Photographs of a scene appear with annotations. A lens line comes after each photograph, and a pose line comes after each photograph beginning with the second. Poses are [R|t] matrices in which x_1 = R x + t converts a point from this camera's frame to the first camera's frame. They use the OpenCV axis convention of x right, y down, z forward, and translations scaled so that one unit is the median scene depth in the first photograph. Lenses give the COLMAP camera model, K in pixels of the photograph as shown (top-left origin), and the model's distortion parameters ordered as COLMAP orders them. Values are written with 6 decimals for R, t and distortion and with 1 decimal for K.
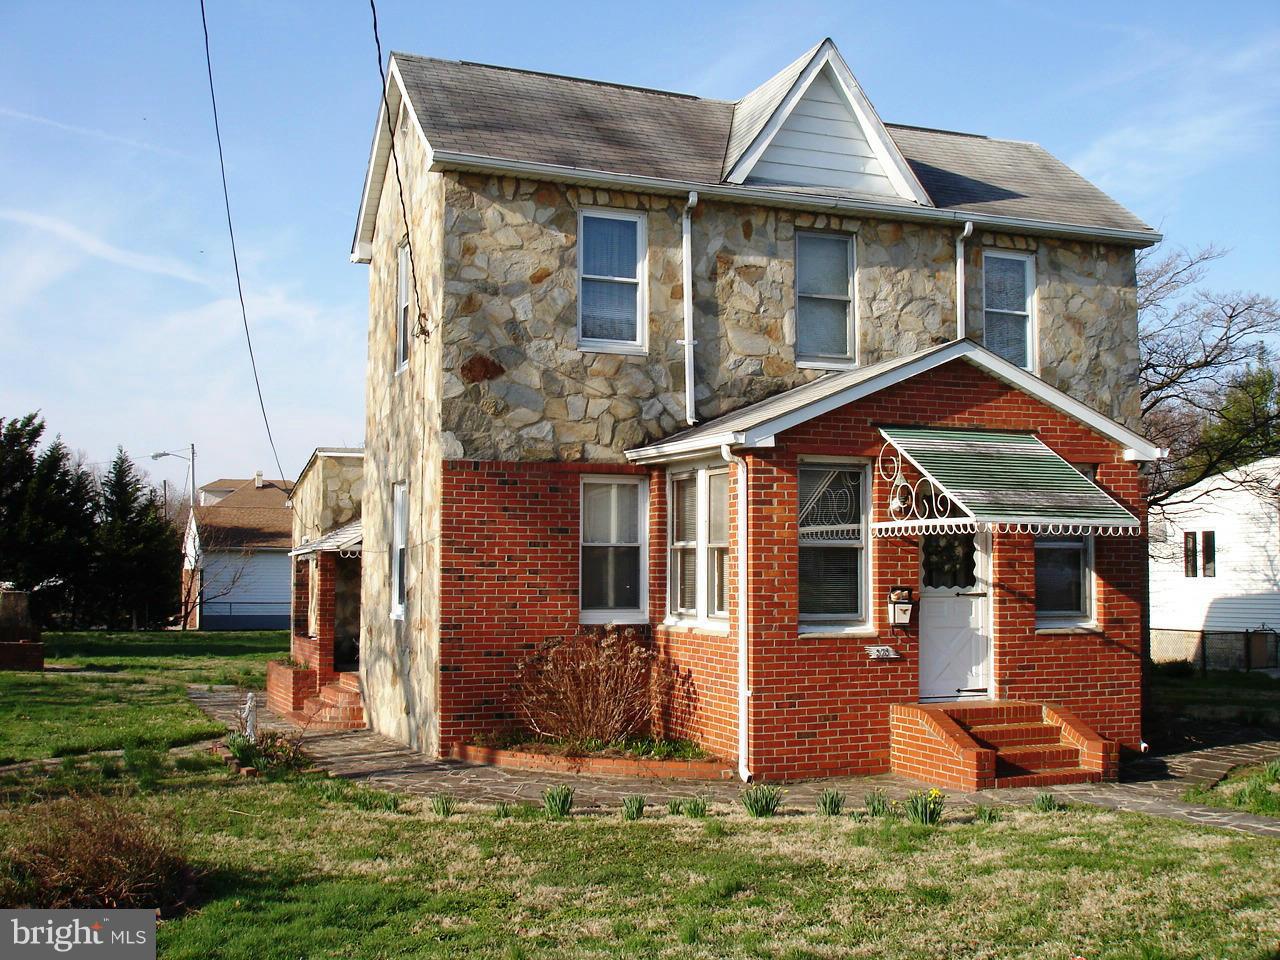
lens RADIAL K [[1411.8, 0, 638.5], [0, 1411.8, 475.4], [0, 0, 1]] dist [-0.095164, 0.000000]
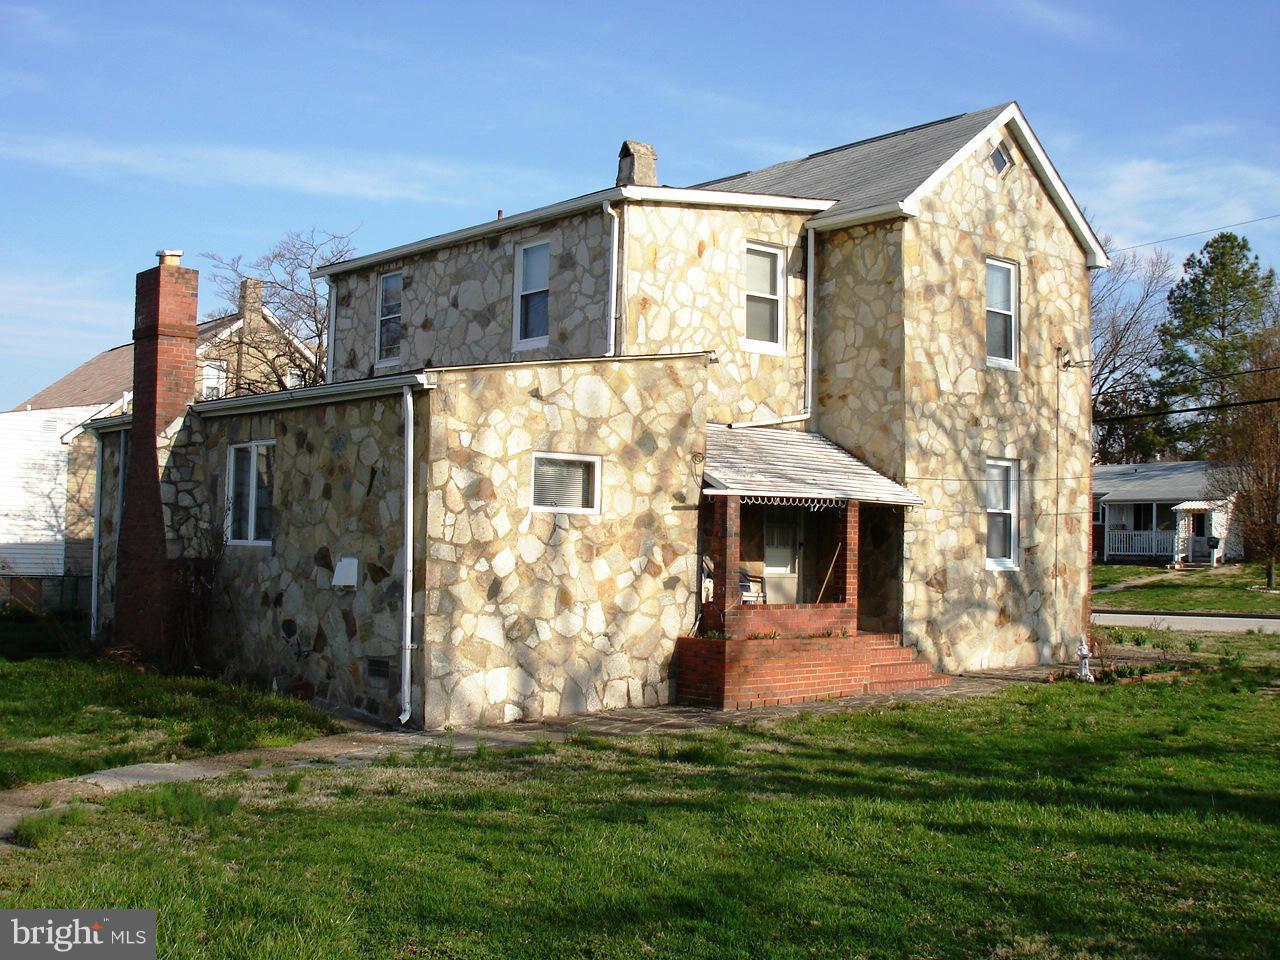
lens RADIAL K [[1411.8, 0, 640.2], [0, 1411.8, 480.1], [0, 0, 1]] dist [-0.095164, 0.000000]
pose [[-0.329925, 0.040813, 0.943124, -1.321666], [-0.090746, 0.993067, -0.074719, 0.155335], [-0.939635, -0.110236, -0.323934, 1.841993]]
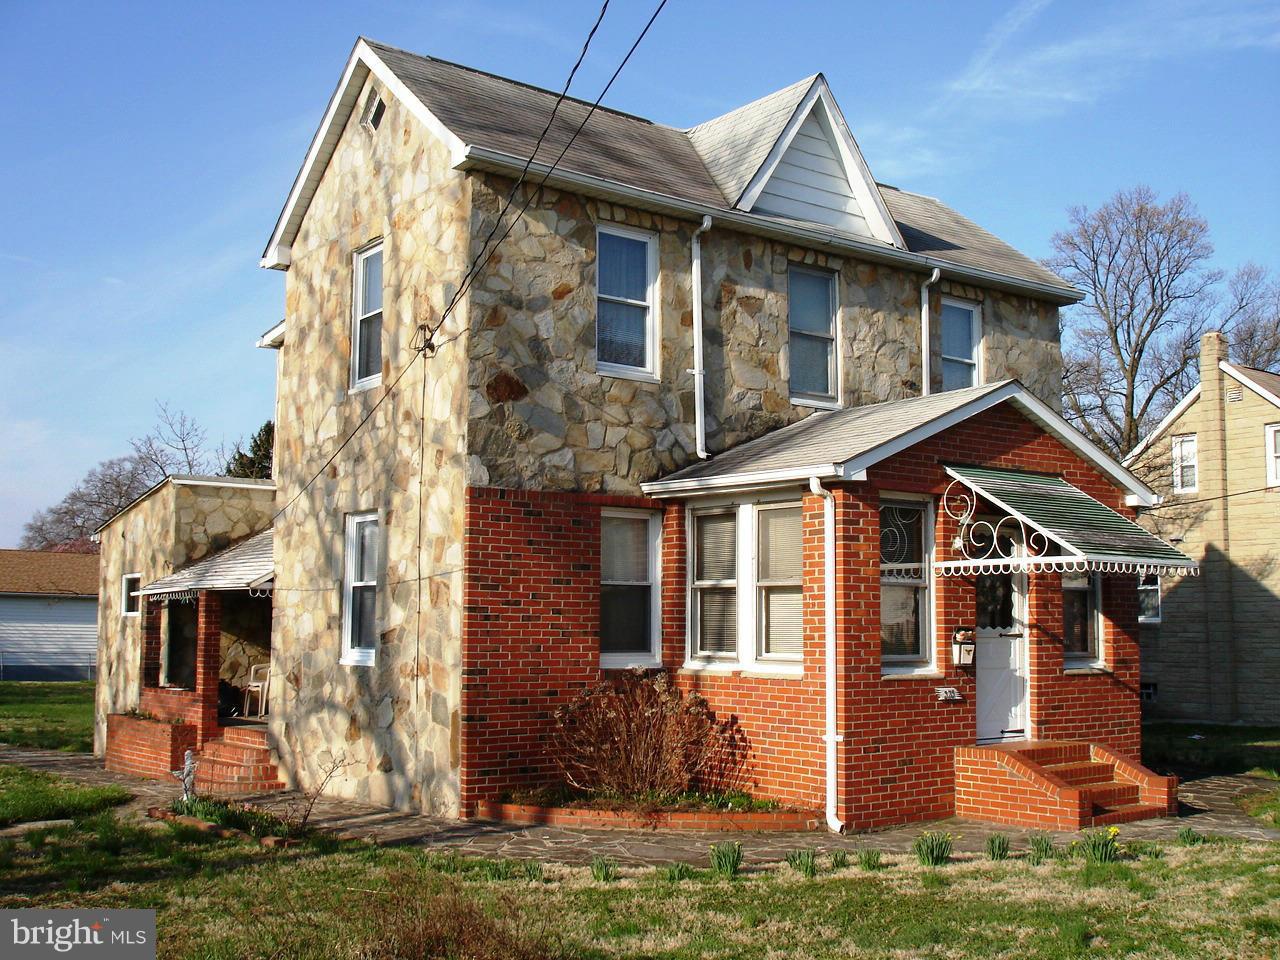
lens RADIAL K [[1411.8, 0, 643.7], [0, 1411.8, 473.9], [0, 0, 1]] dist [-0.095164, 0.000000]
pose [[0.961726, 0.031542, 0.272192, -0.263656], [-0.021011, 0.998917, -0.041519, 0.015243], [-0.273207, 0.034211, 0.961347, 0.096949]]
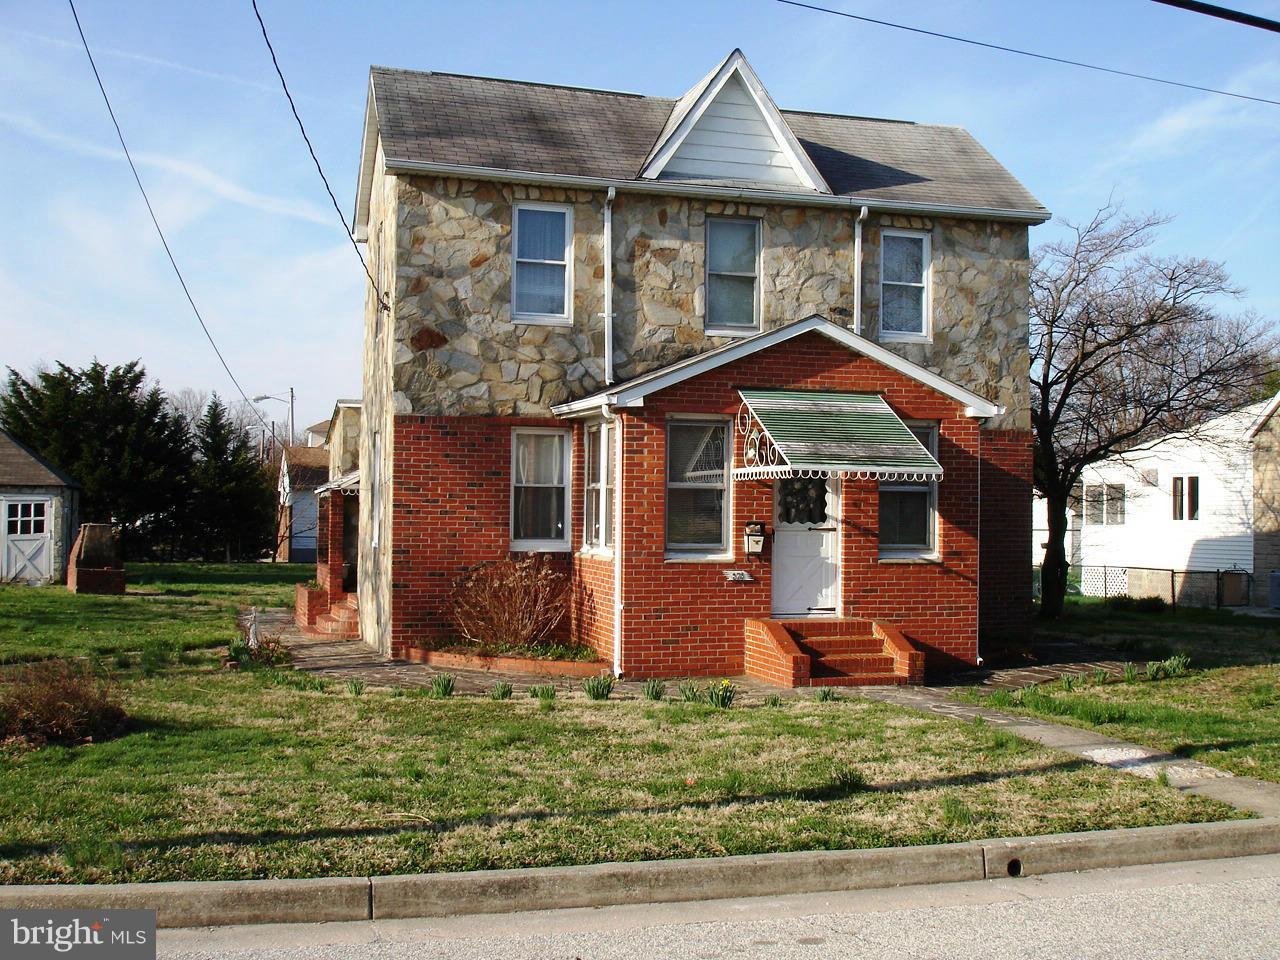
lens RADIAL K [[1411.8, 0, 648.7], [0, 1411.8, 479.7], [0, 0, 1]] dist [-0.095164, 0.000000]
pose [[0.996978, 0.005772, -0.077469, 0.165670], [-0.002224, 0.998948, 0.045808, -0.010745], [0.077652, -0.045498, 0.995942, -0.185558]]
